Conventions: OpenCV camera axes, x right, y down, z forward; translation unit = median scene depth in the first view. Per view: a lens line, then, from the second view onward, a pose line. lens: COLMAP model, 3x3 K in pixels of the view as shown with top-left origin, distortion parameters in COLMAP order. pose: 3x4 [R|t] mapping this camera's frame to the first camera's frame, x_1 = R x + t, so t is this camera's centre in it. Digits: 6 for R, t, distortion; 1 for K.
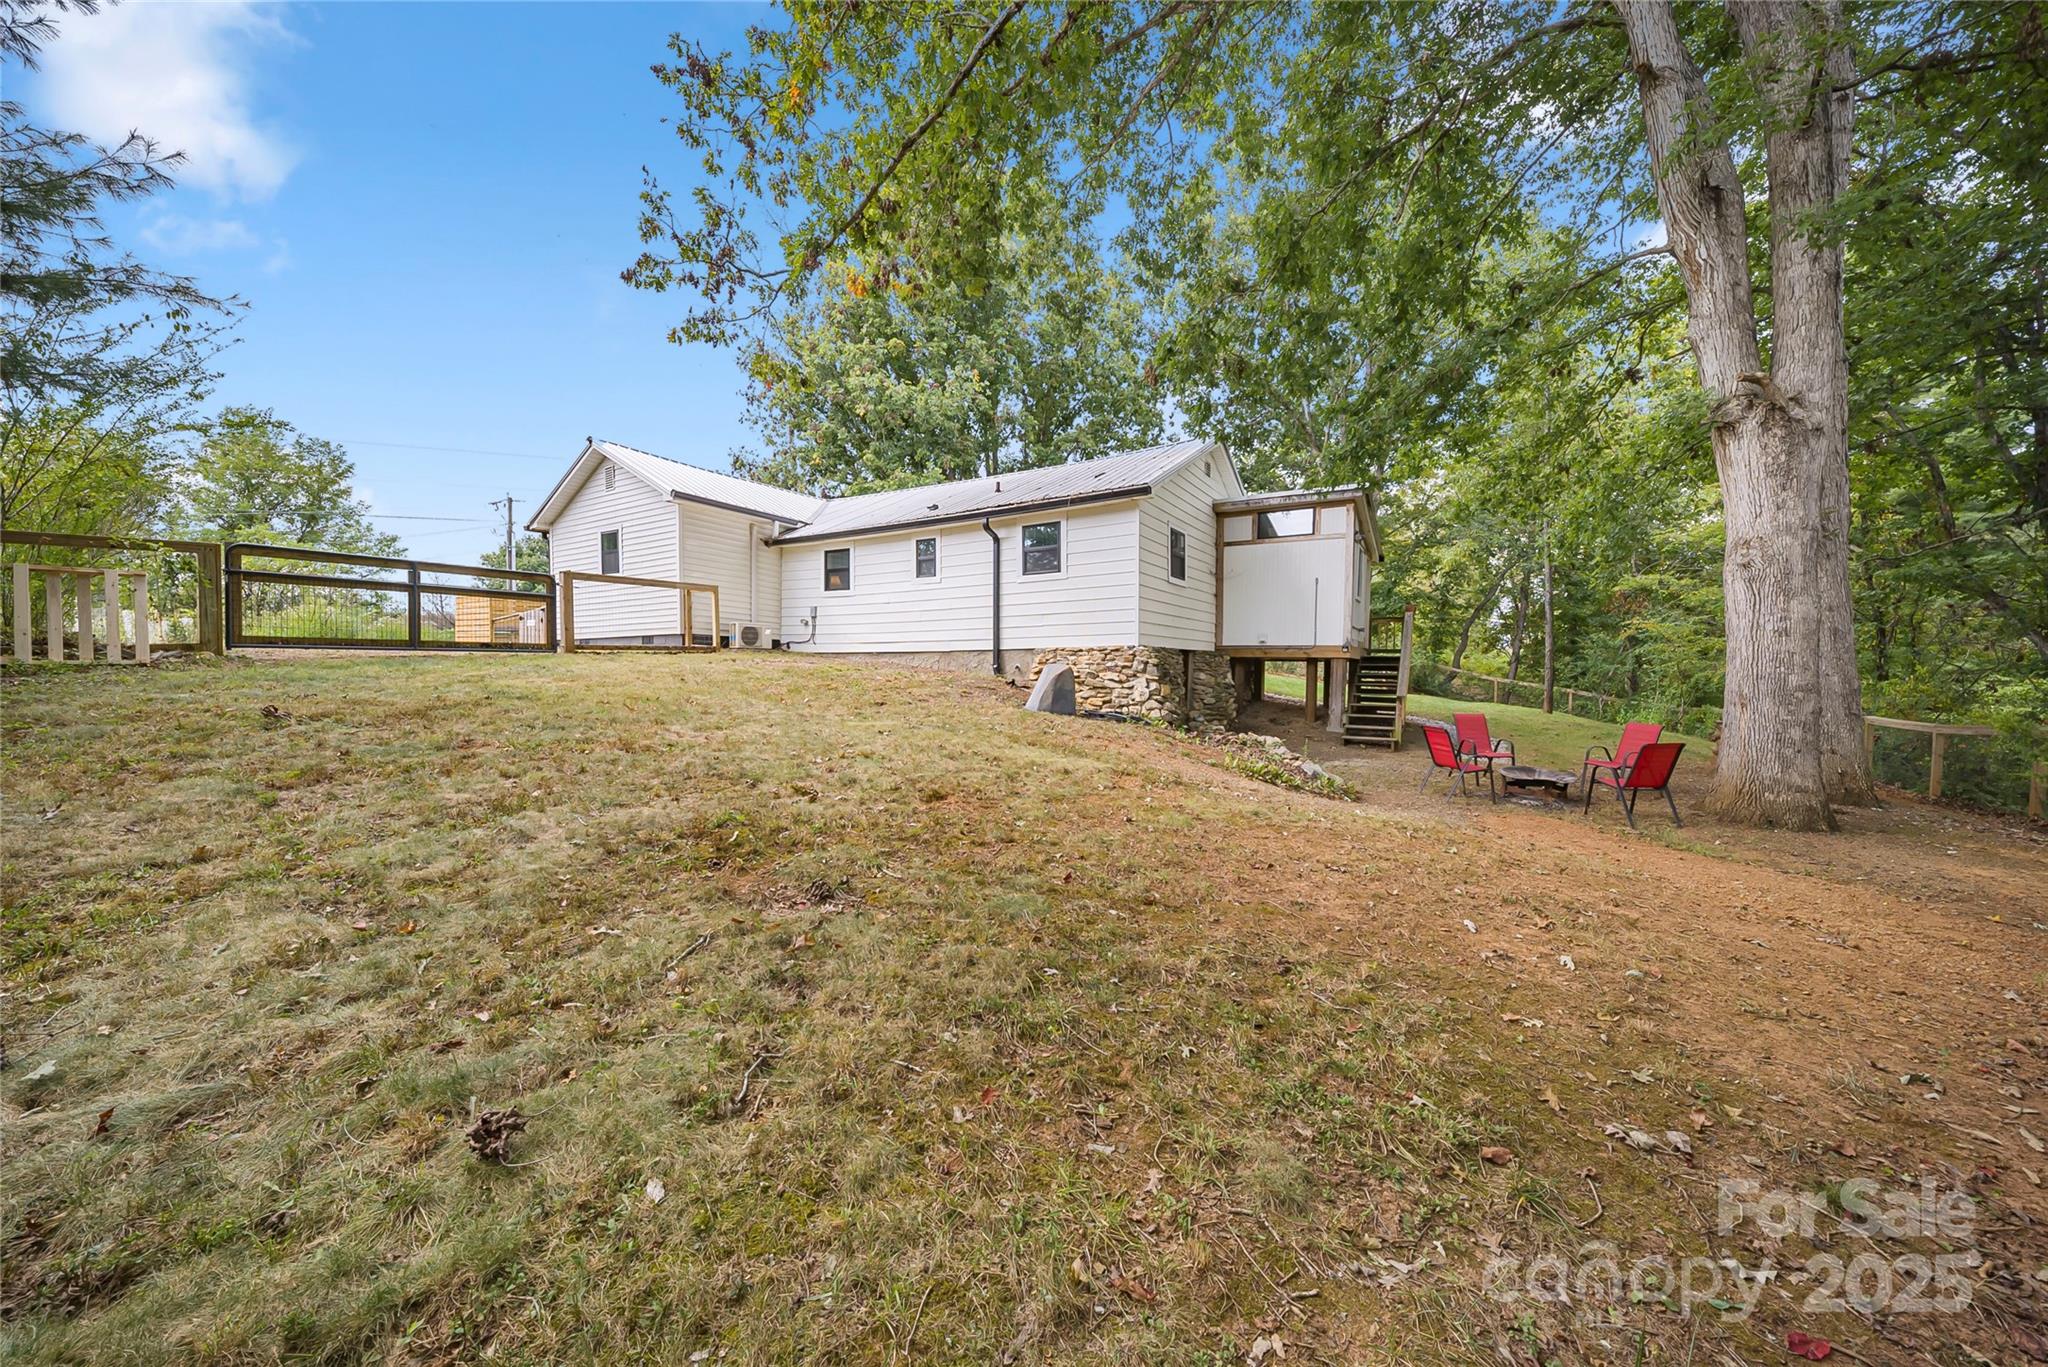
lens RADIAL K [[705.9, 0, 1024.0], [0, 705.9, 683.5], [0, 0, 1]] dist [0.000010, -0.000006]
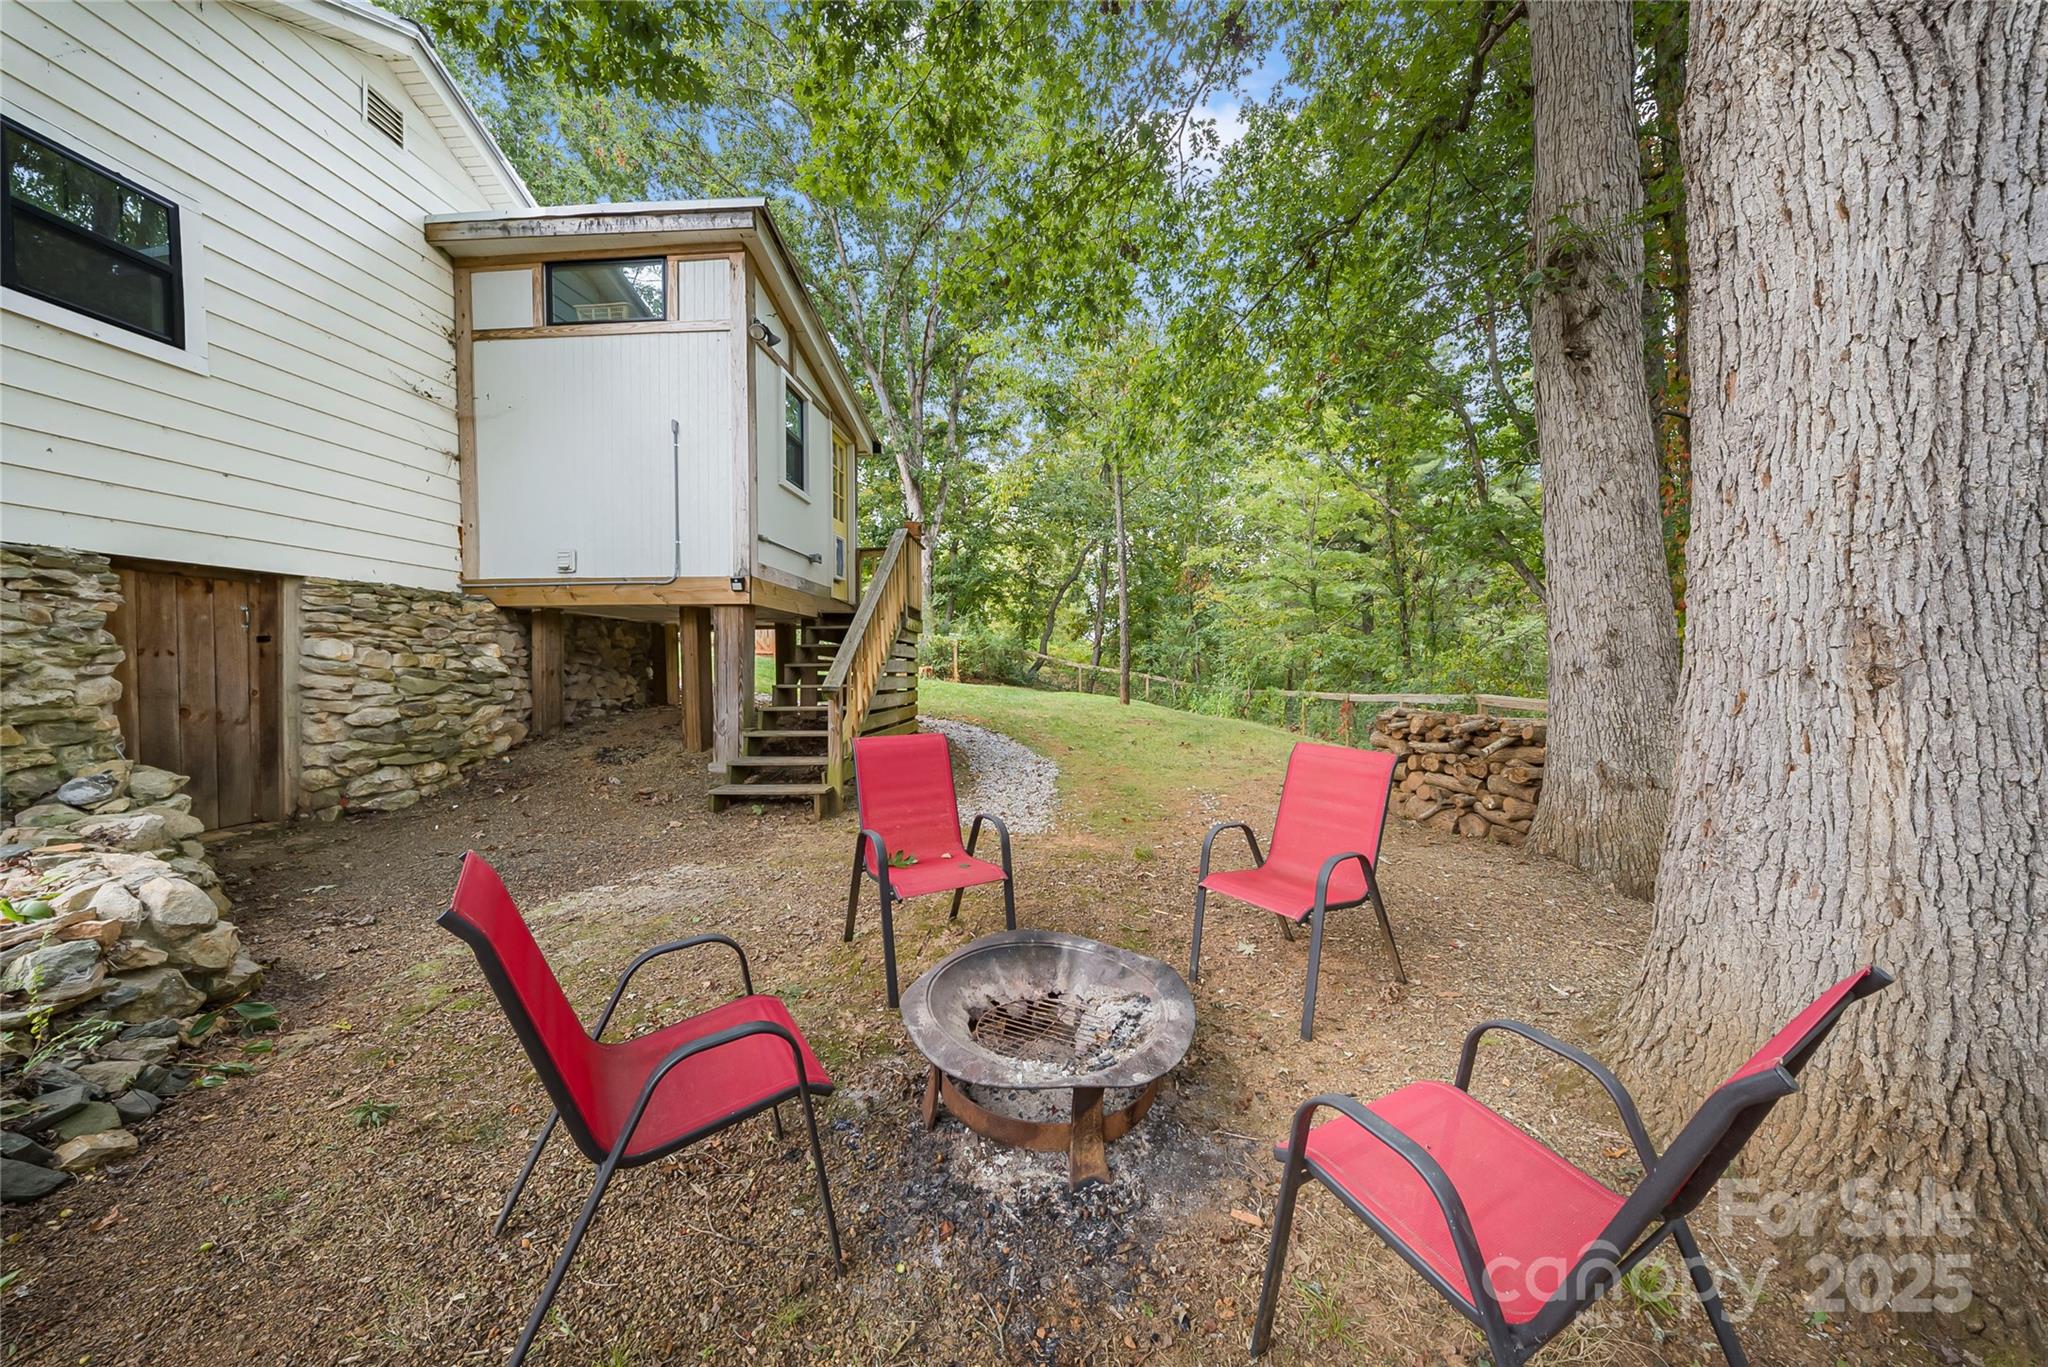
lens RADIAL K [[733.4, 0, 1024.0], [0, 733.4, 683.5], [0, 0, 1]] dist [-0.000065, -0.000040]
pose [[0.879423, -0.029822, 0.475106, 0.246902], [0.028682, 0.999542, 0.009652, 0.008668], [-0.475177, 0.005139, 0.879875, 0.323460]]
